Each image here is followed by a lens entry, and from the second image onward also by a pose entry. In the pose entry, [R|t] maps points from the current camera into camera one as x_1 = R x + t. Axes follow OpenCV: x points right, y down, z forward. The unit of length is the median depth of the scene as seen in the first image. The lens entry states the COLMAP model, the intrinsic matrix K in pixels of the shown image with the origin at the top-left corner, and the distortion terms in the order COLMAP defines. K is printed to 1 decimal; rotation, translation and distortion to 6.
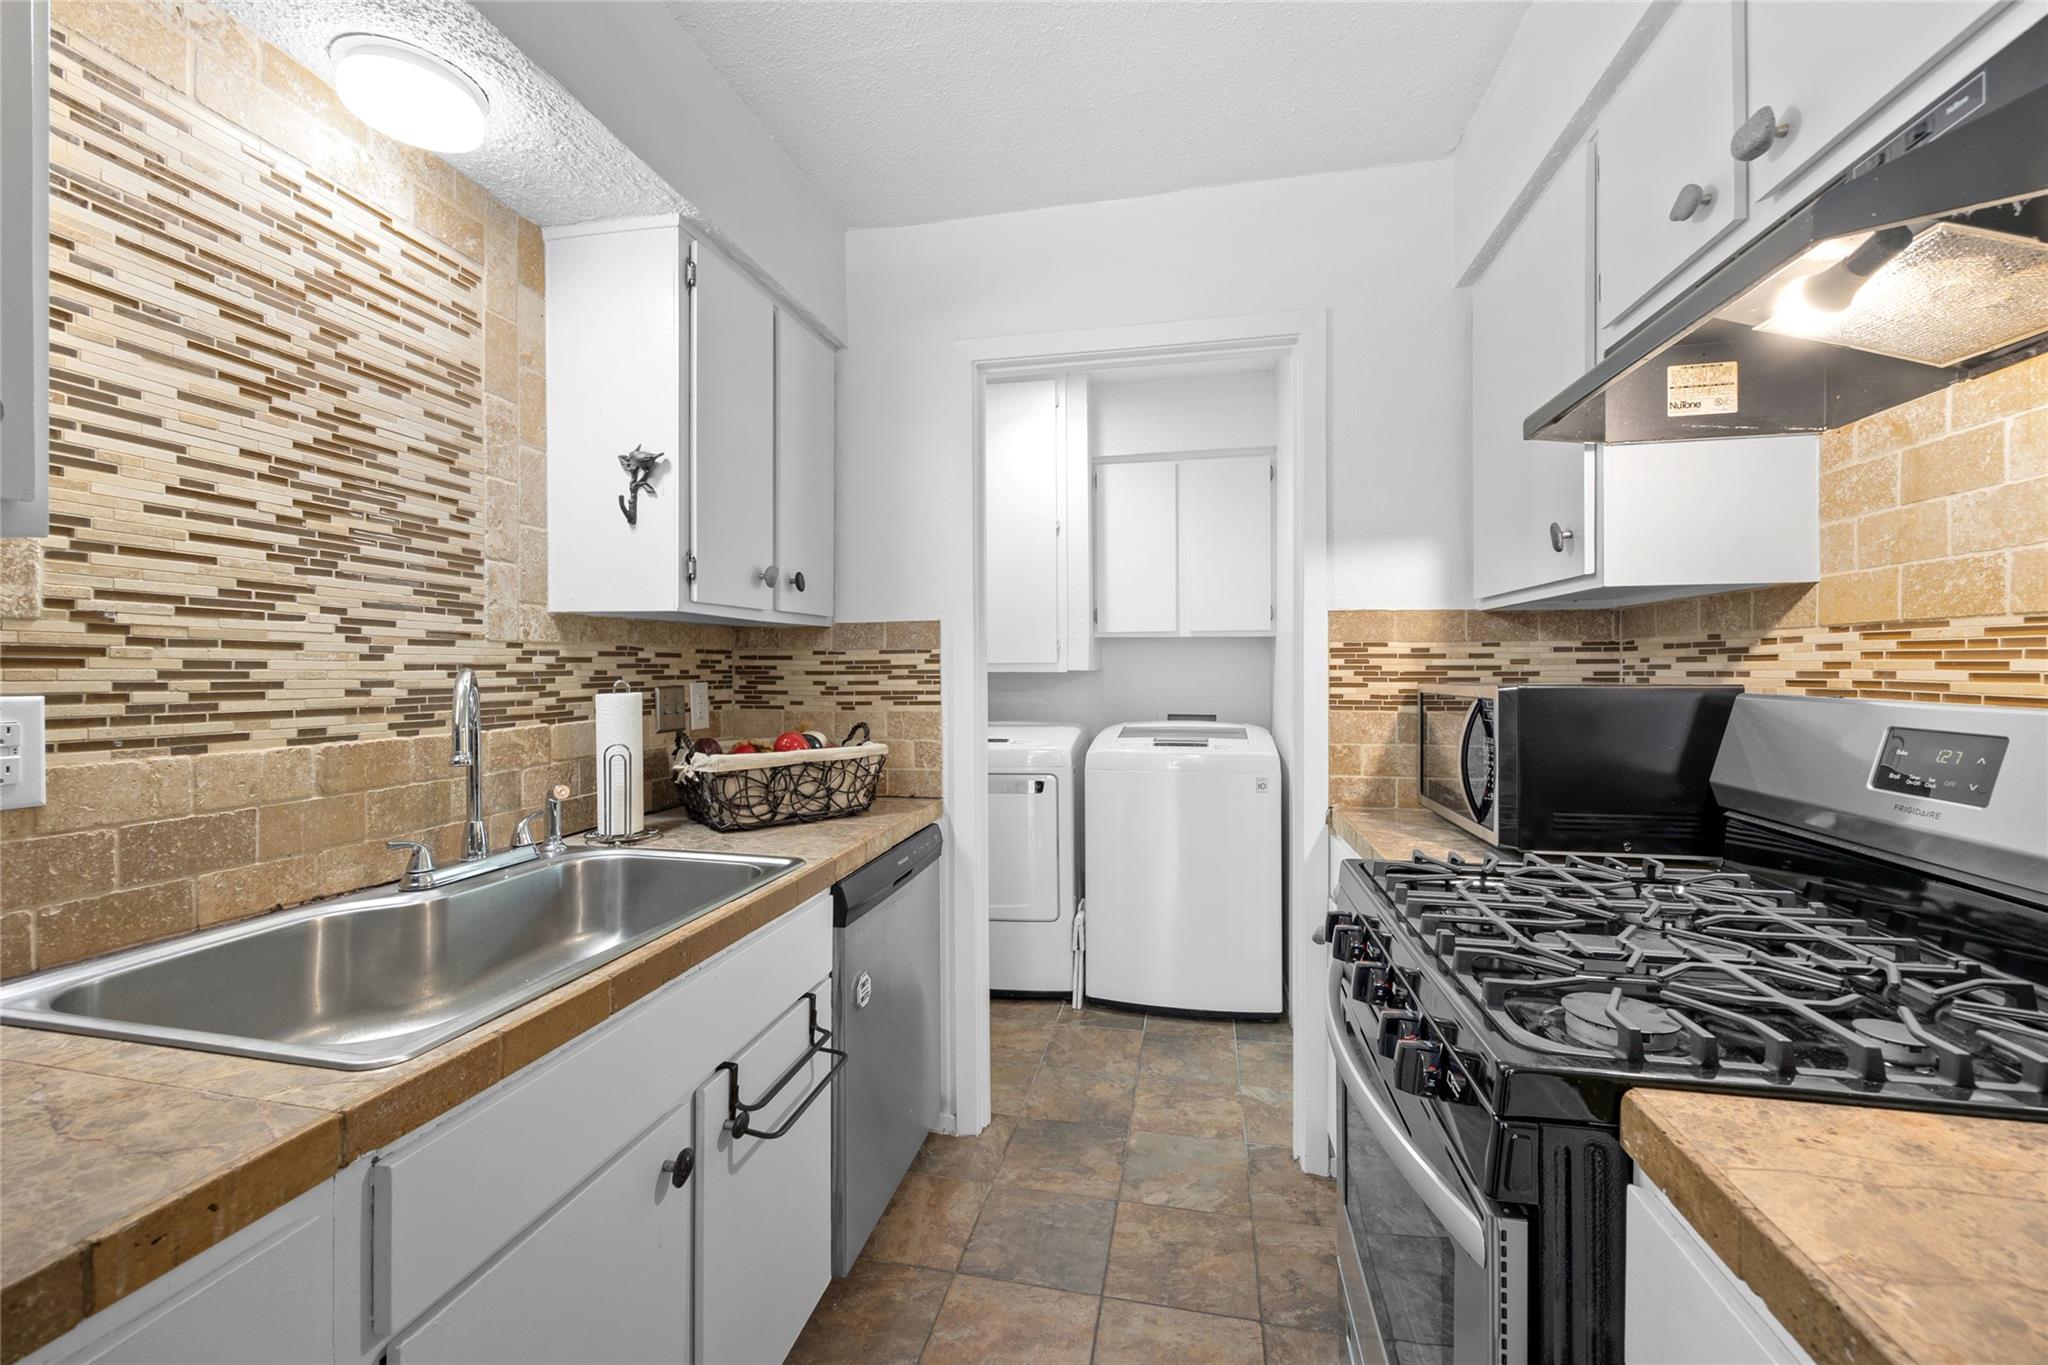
lens RADIAL K [[830.6, 0, 996.5], [0, 830.6, 668.5], [0, 0, 1]] dist [-0.000580, 0.000270]
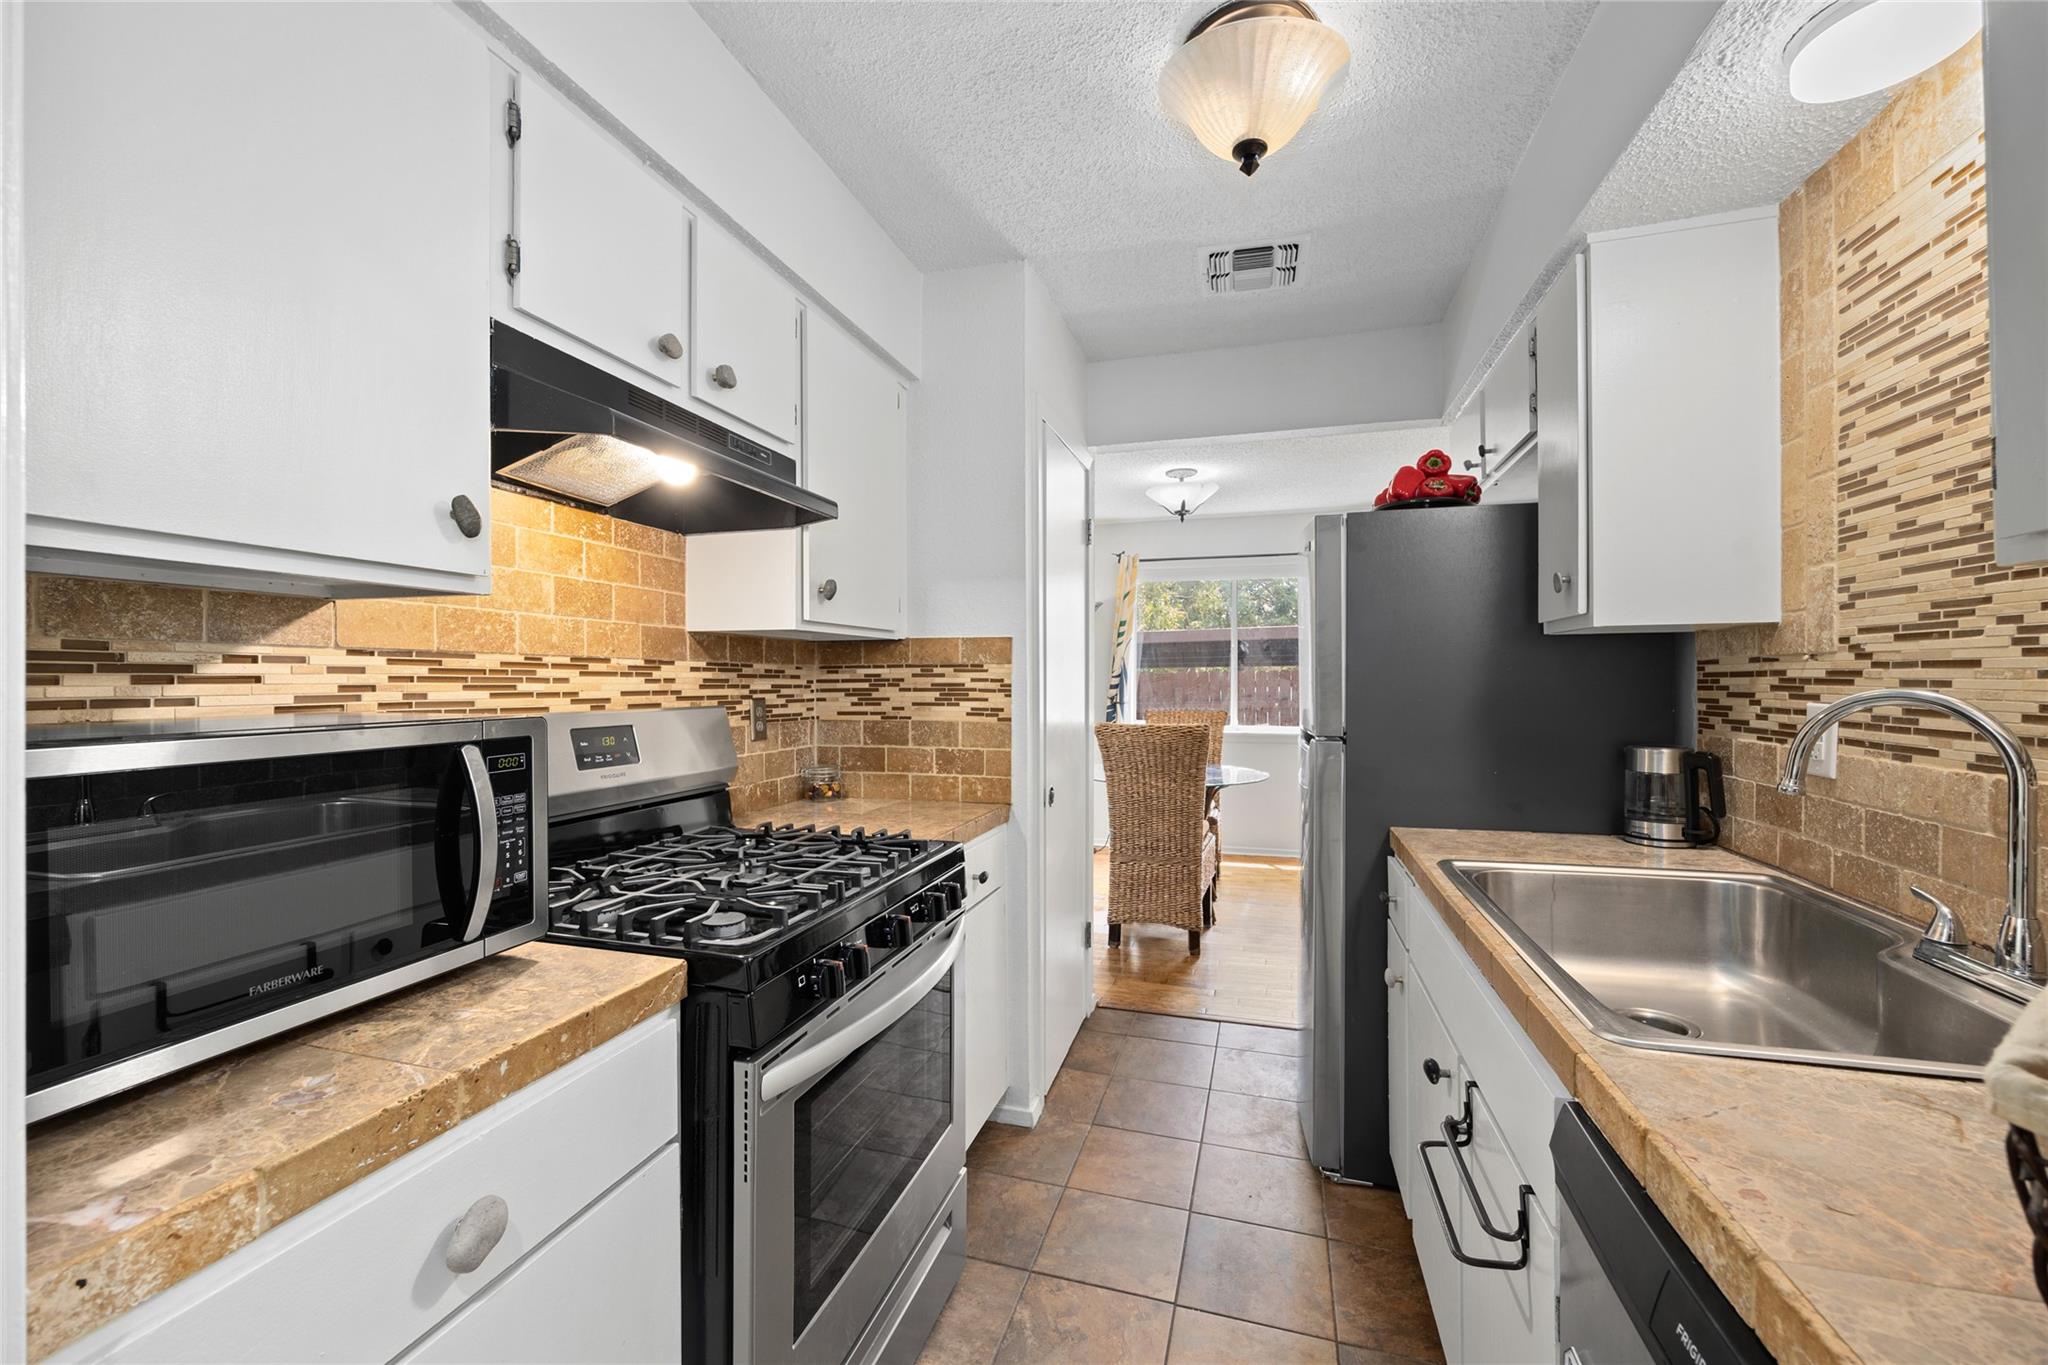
lens RADIAL K [[840.5, 0, 1009.4], [0, 840.5, 680.6], [0, 0, 1]] dist [0.000916, 0.000277]
pose [[-0.997900, 0.003071, 0.064693, 0.157438], [0.003184, 0.999994, 0.001649, -0.012137], [-0.064687, 0.001852, -0.997904, 1.899358]]
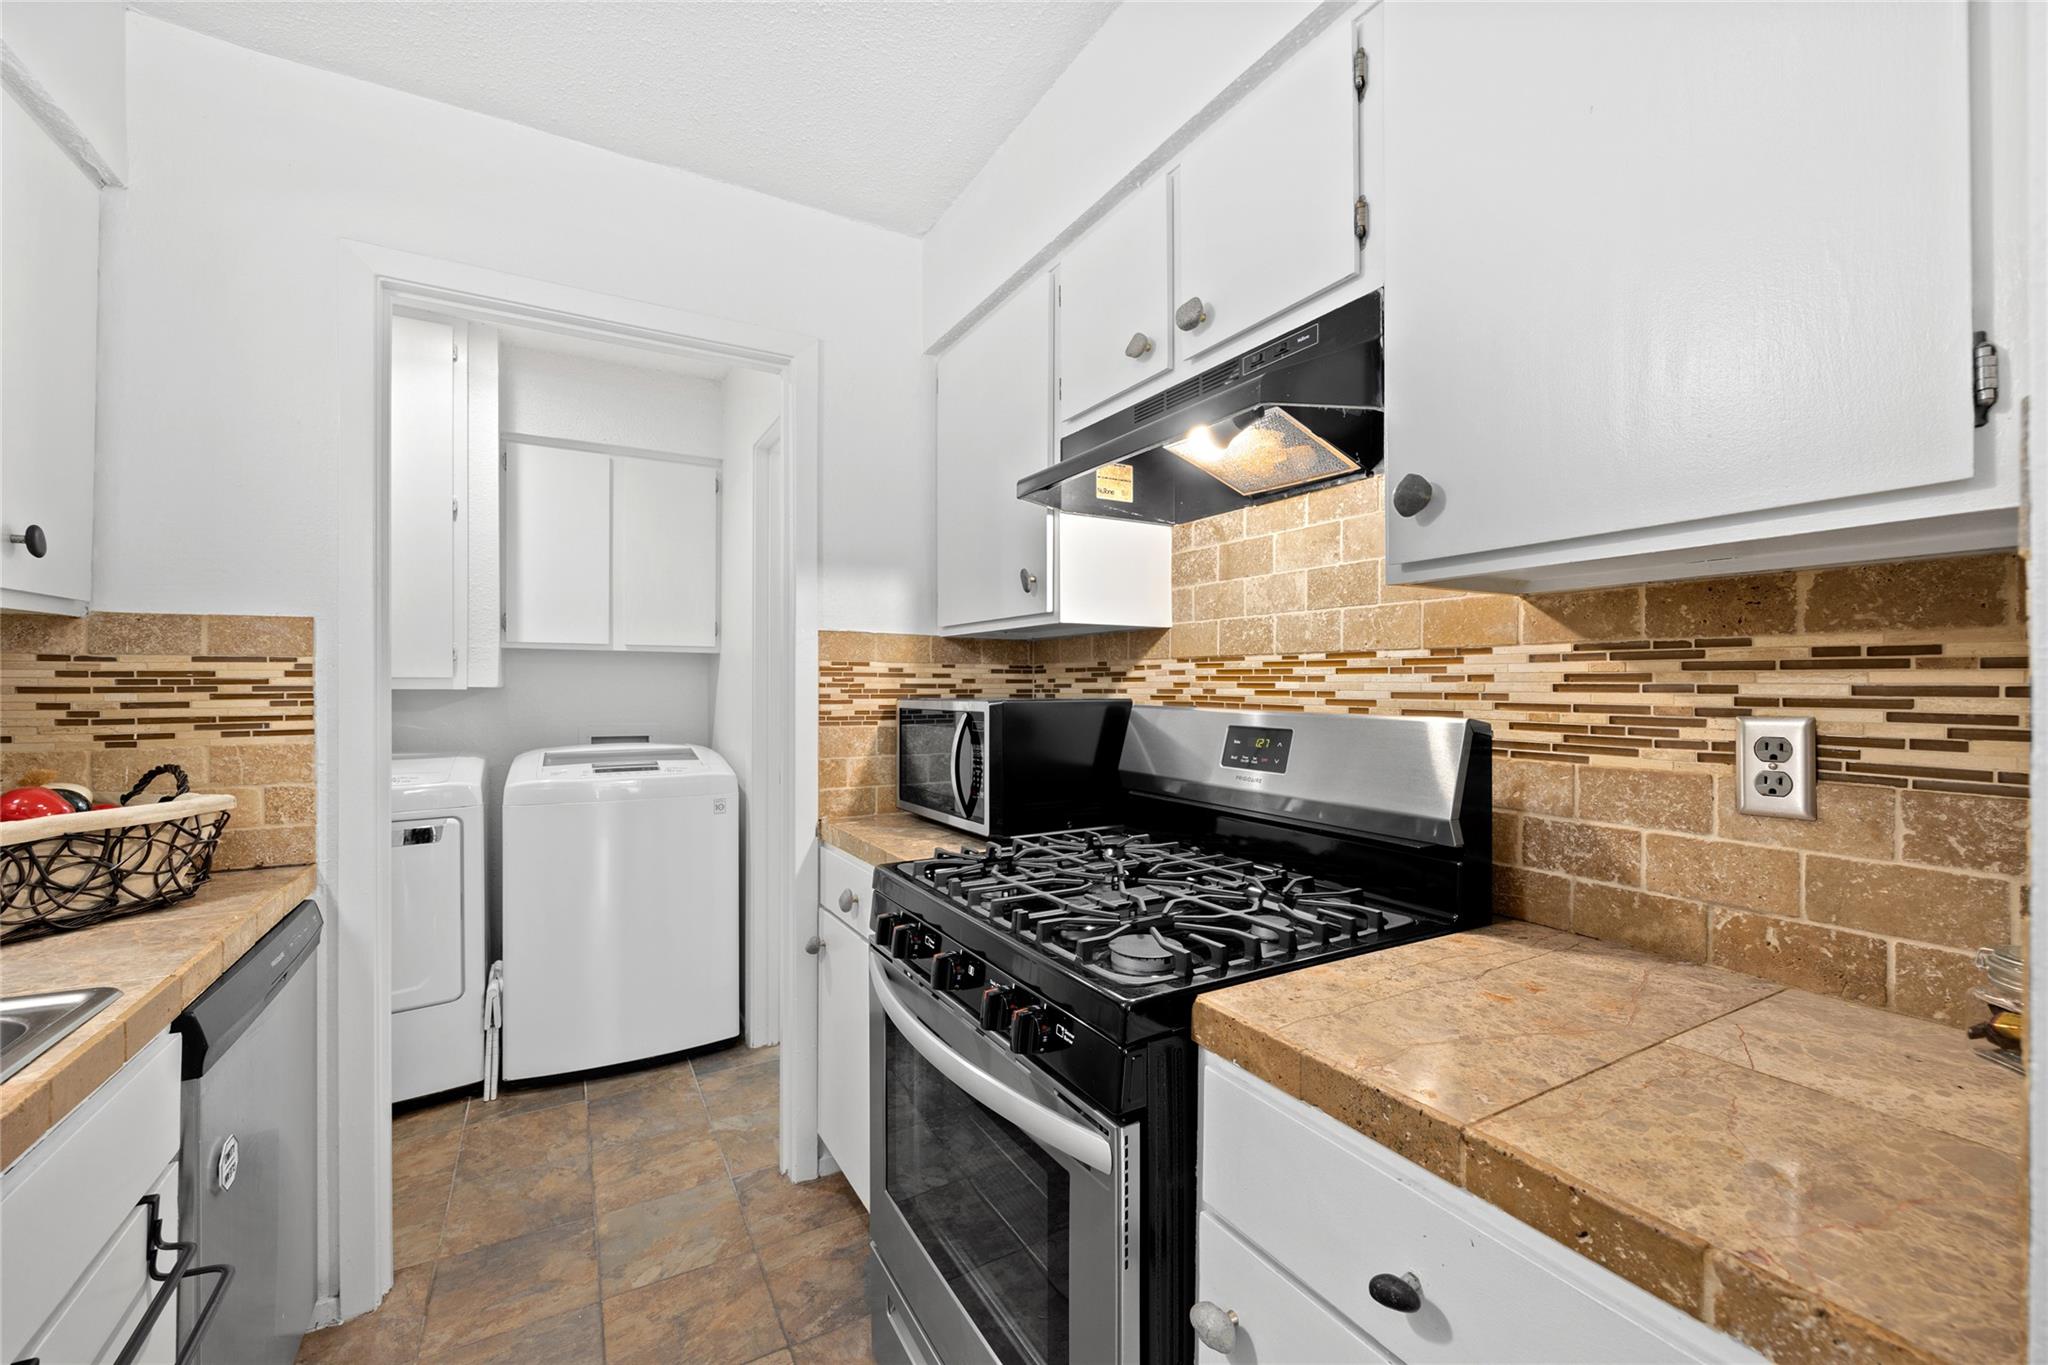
lens RADIAL K [[840.5, 0, 1009.4], [0, 840.5, 680.6], [0, 0, 1]] dist [0.000916, 0.000277]
pose [[0.741619, 0.008397, 0.670769, -0.205130], [-0.003744, 0.999958, -0.008379, 0.001896], [-0.670811, 0.003702, 0.741619, 0.097957]]
